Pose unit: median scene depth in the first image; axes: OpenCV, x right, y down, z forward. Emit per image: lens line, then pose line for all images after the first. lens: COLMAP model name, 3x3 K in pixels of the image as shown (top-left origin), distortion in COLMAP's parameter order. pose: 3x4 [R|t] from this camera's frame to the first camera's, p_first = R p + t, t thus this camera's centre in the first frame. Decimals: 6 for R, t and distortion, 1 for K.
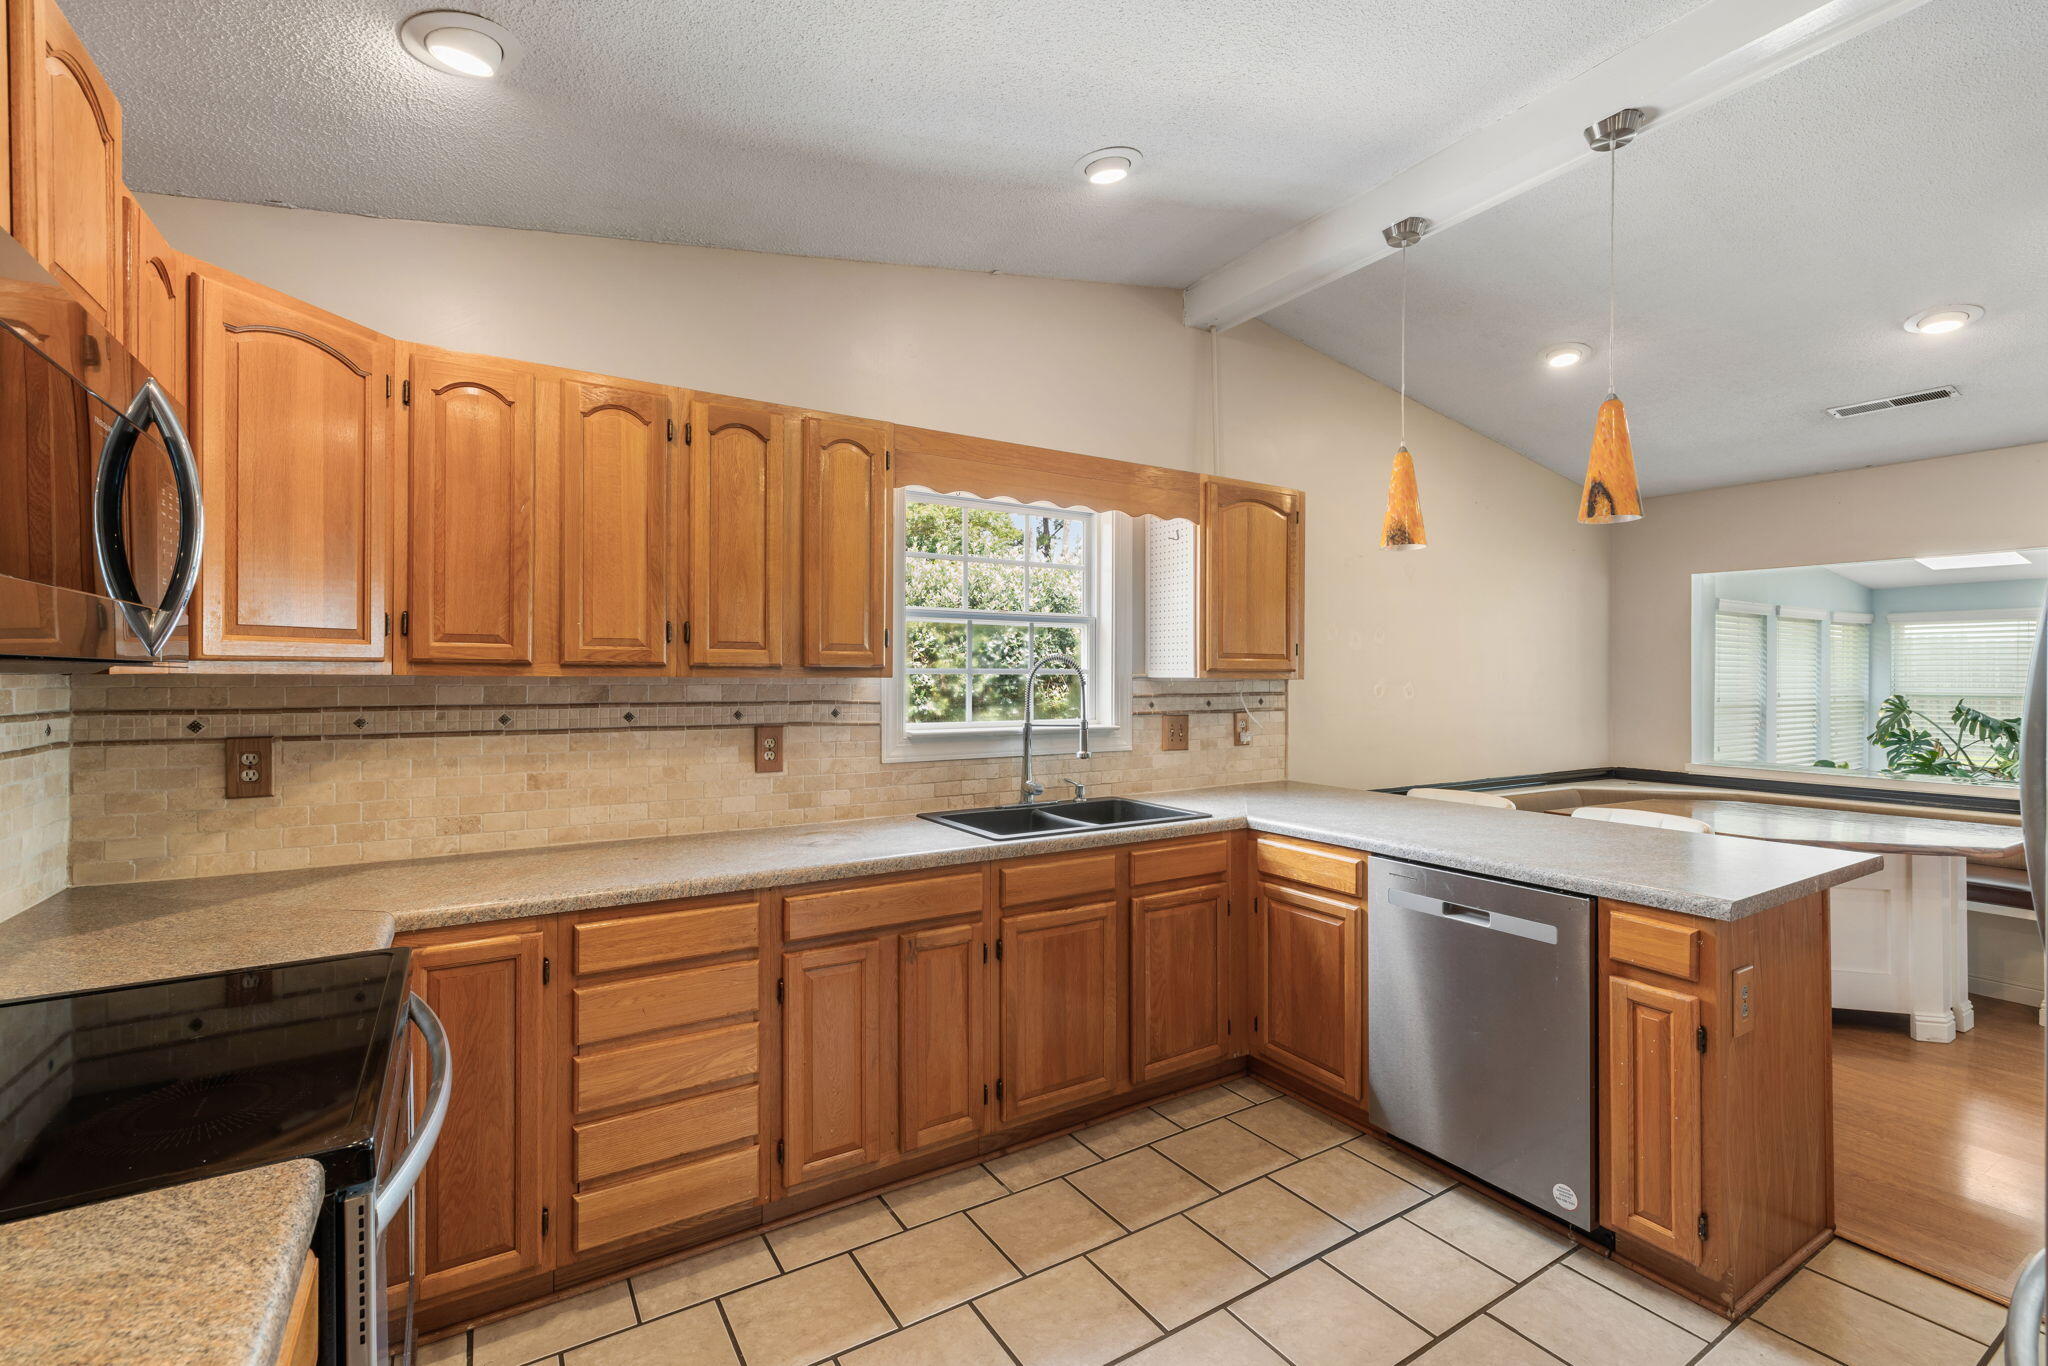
lens RADIAL K [[879.0, 0, 1019.1], [0, 879.0, 644.8], [0, 0, 1]] dist [-0.002723, -0.000481]
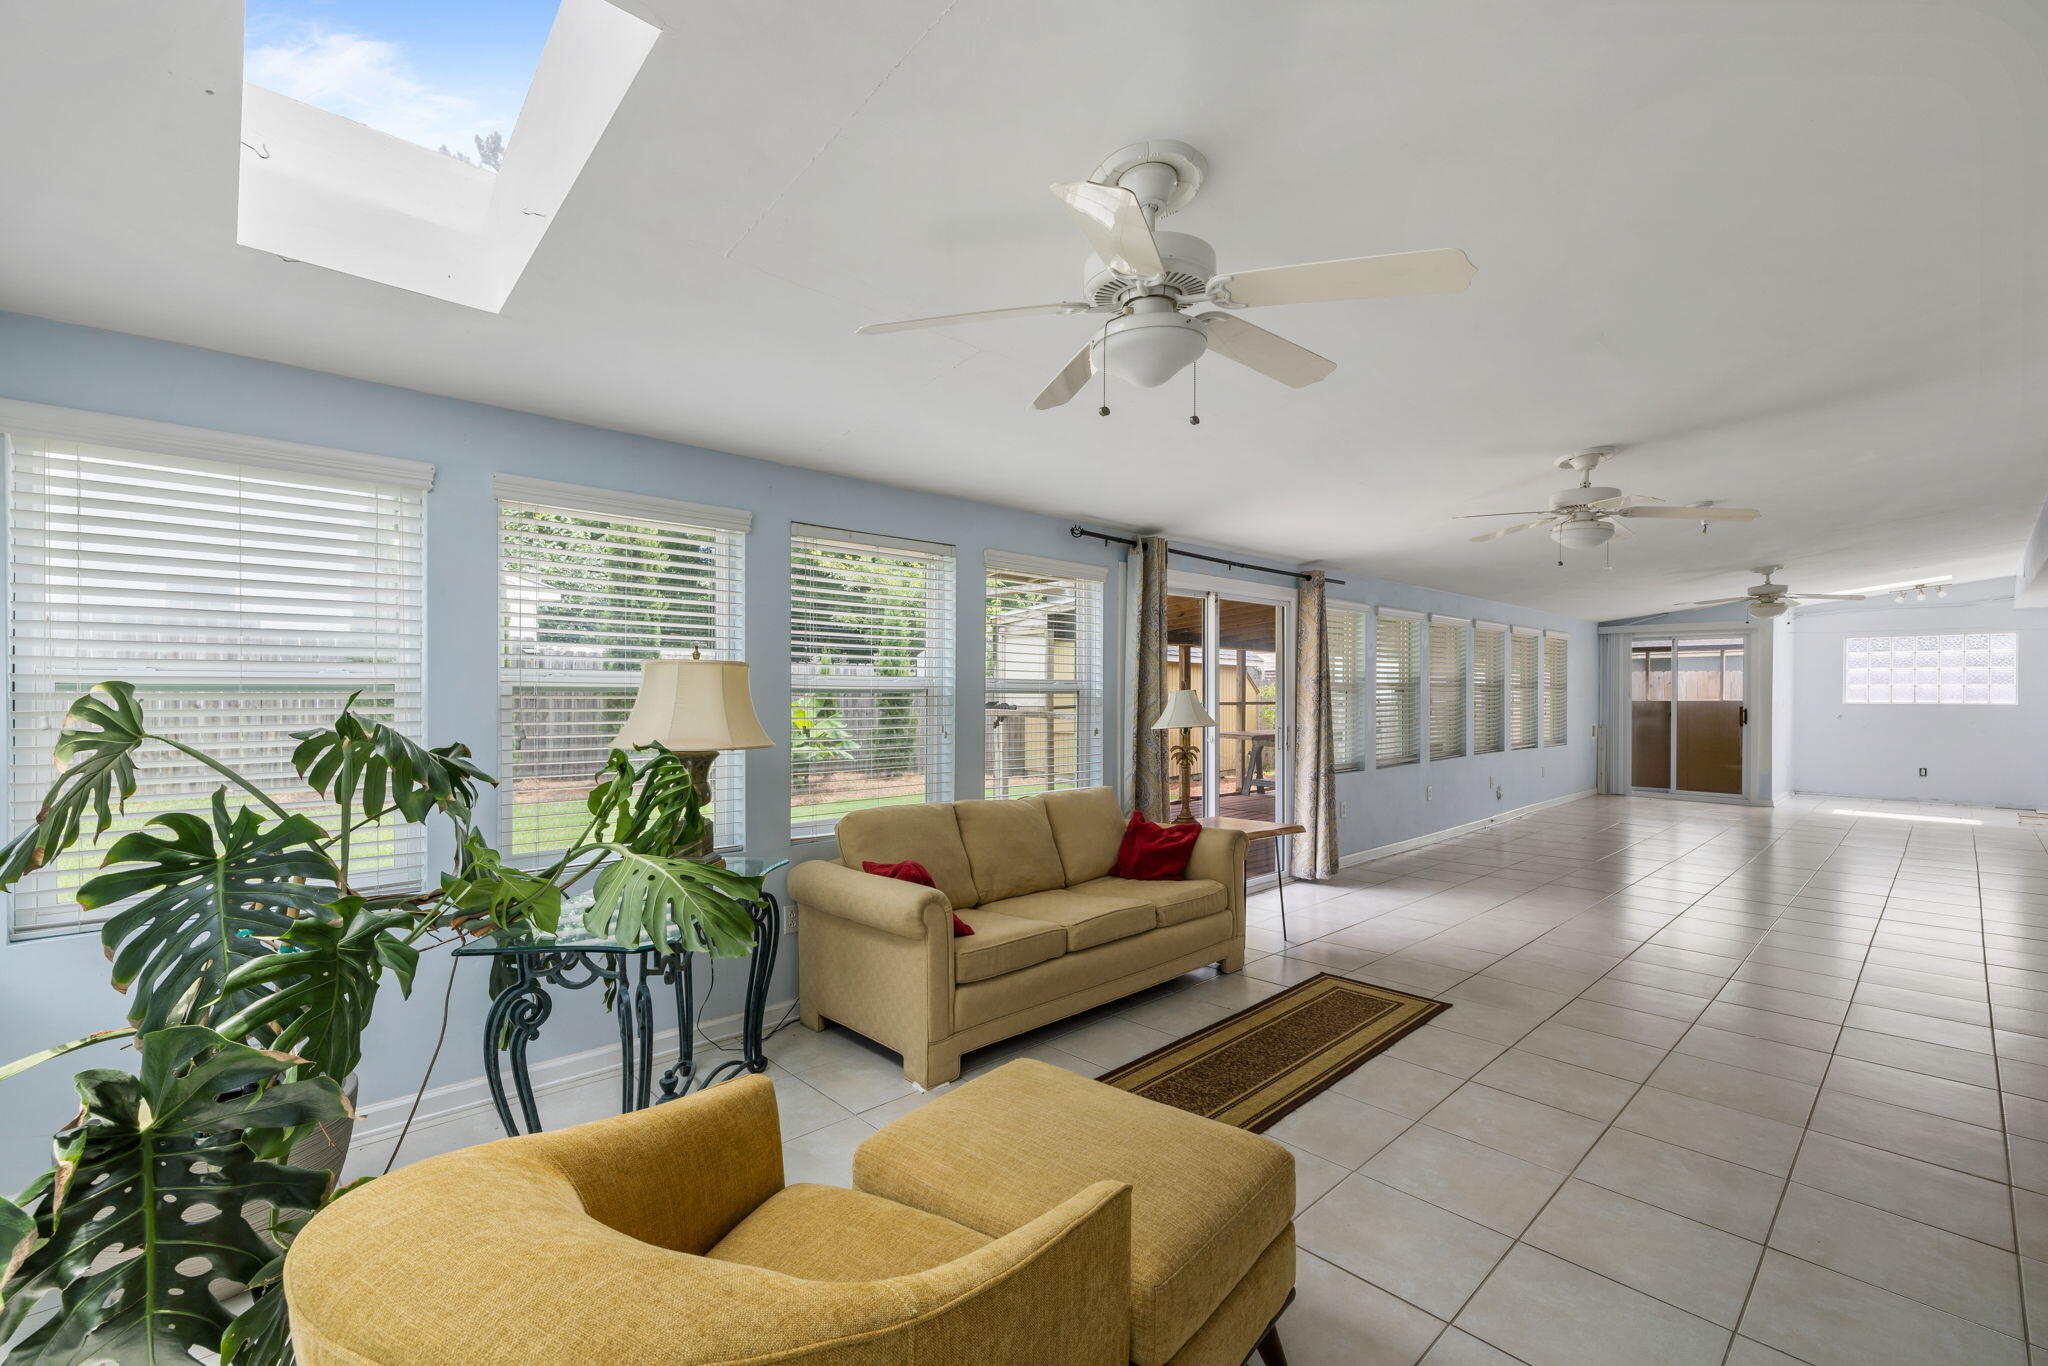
lens RADIAL K [[845.3, 0, 999.3], [0, 845.3, 692.0], [0, 0, 1]] dist [-0.000201, 0.000107]
pose [[-0.193057, -0.003547, 0.981181, 1.781689], [-0.037506, 0.999289, -0.003767, 0.129883], [-0.980470, -0.037528, -0.193053, 2.000256]]
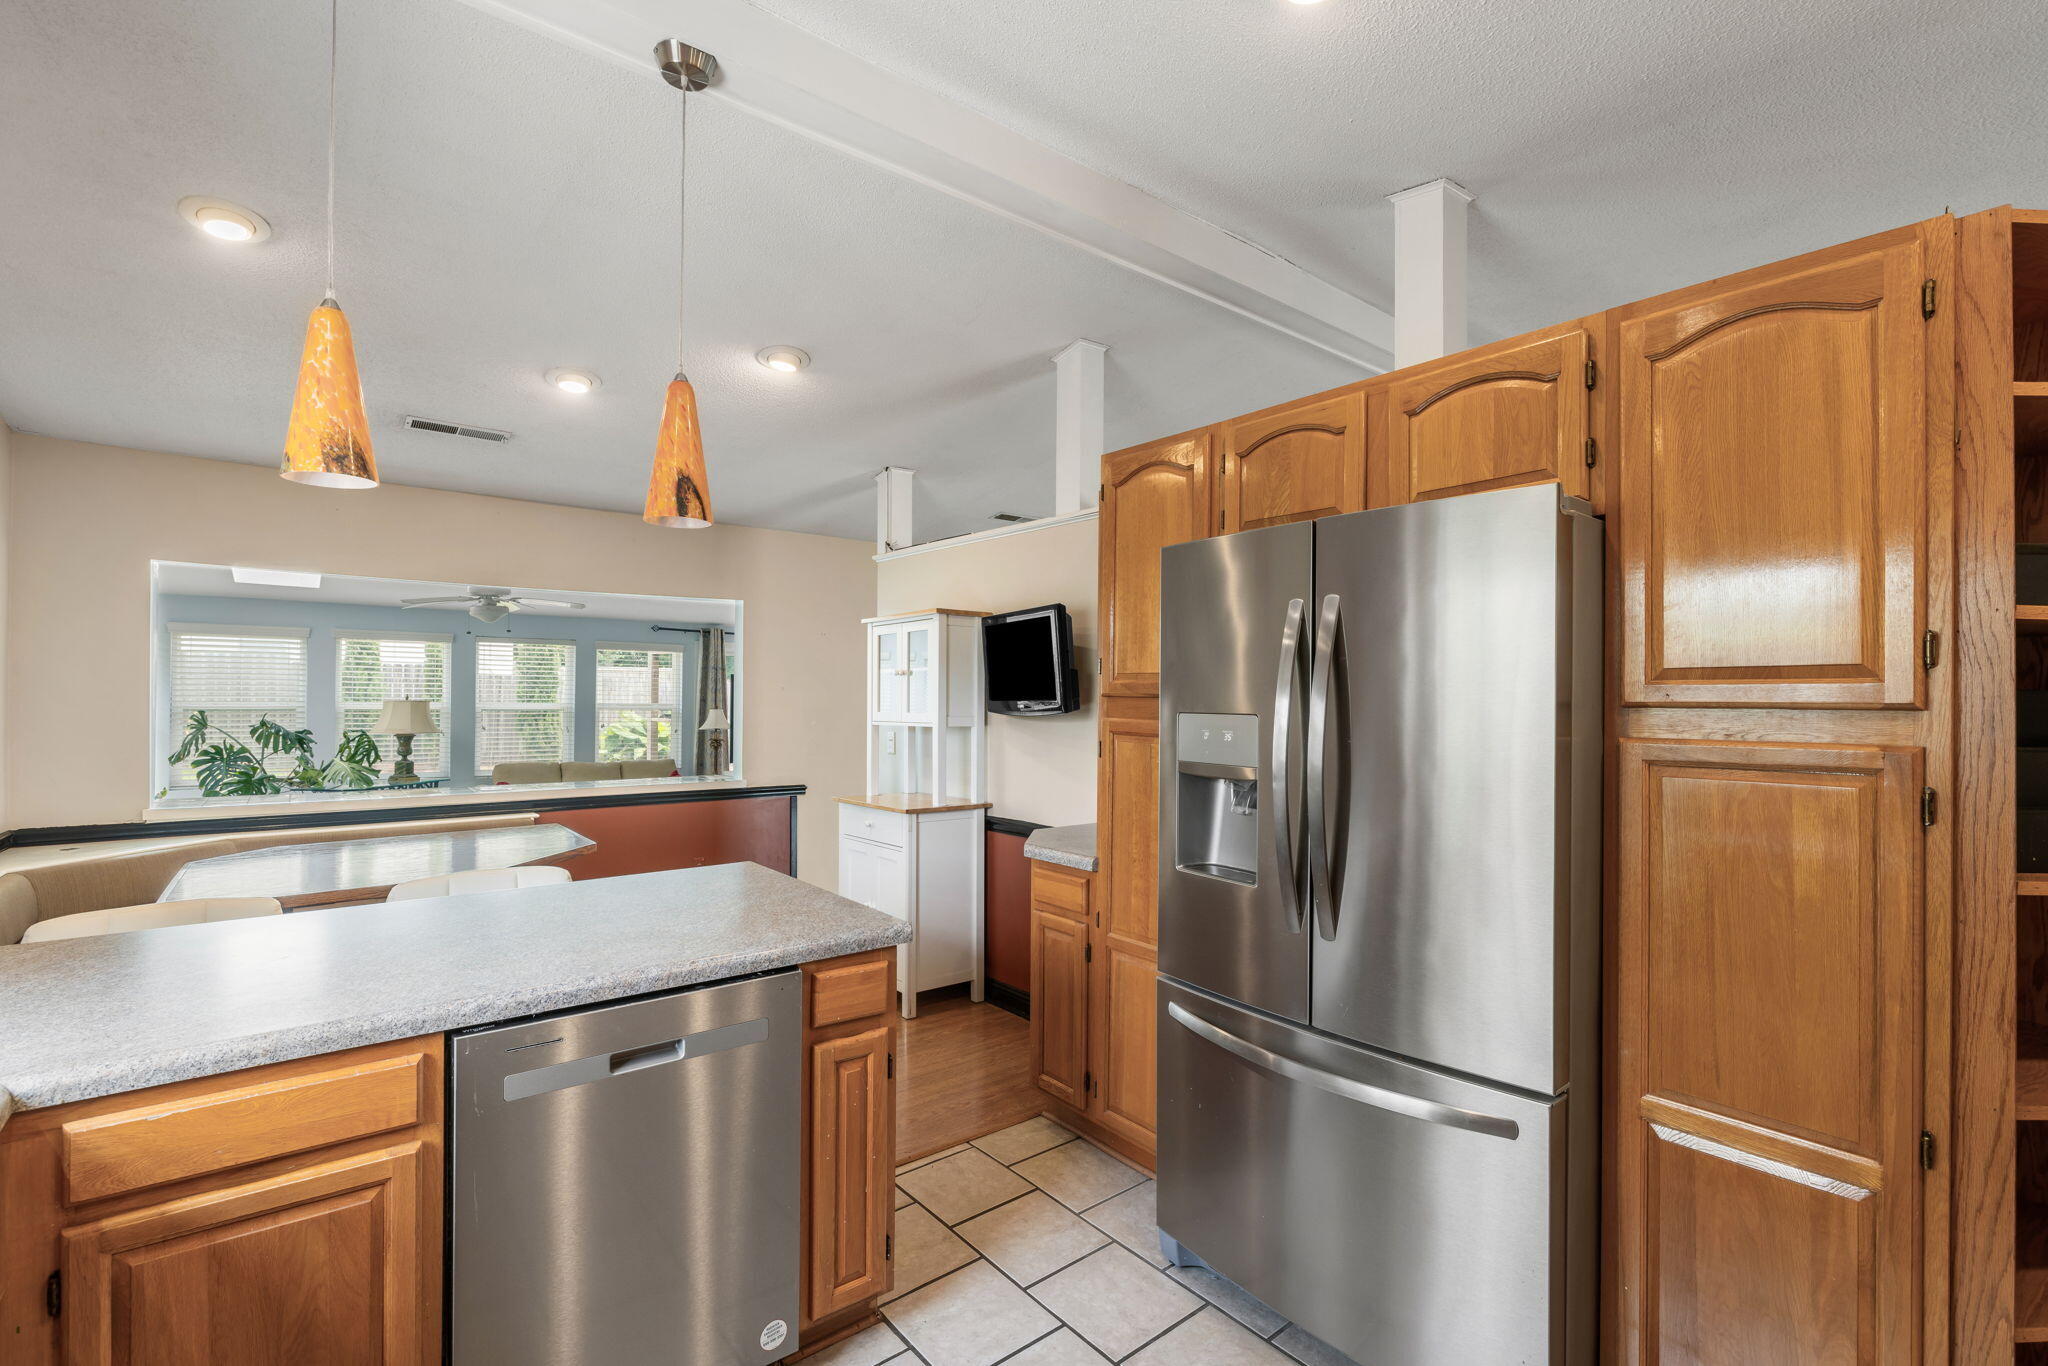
lens RADIAL K [[913.4, 0, 1024.0], [0, 913.4, 683.0], [0, 0, 1]] dist [-0.002554, -0.000437]
pose [[-0.125631, 0.009431, 0.992032, -0.192797], [-0.045193, 0.998862, -0.015219, 0.007678], [-0.991047, -0.046745, -0.125062, 0.633390]]
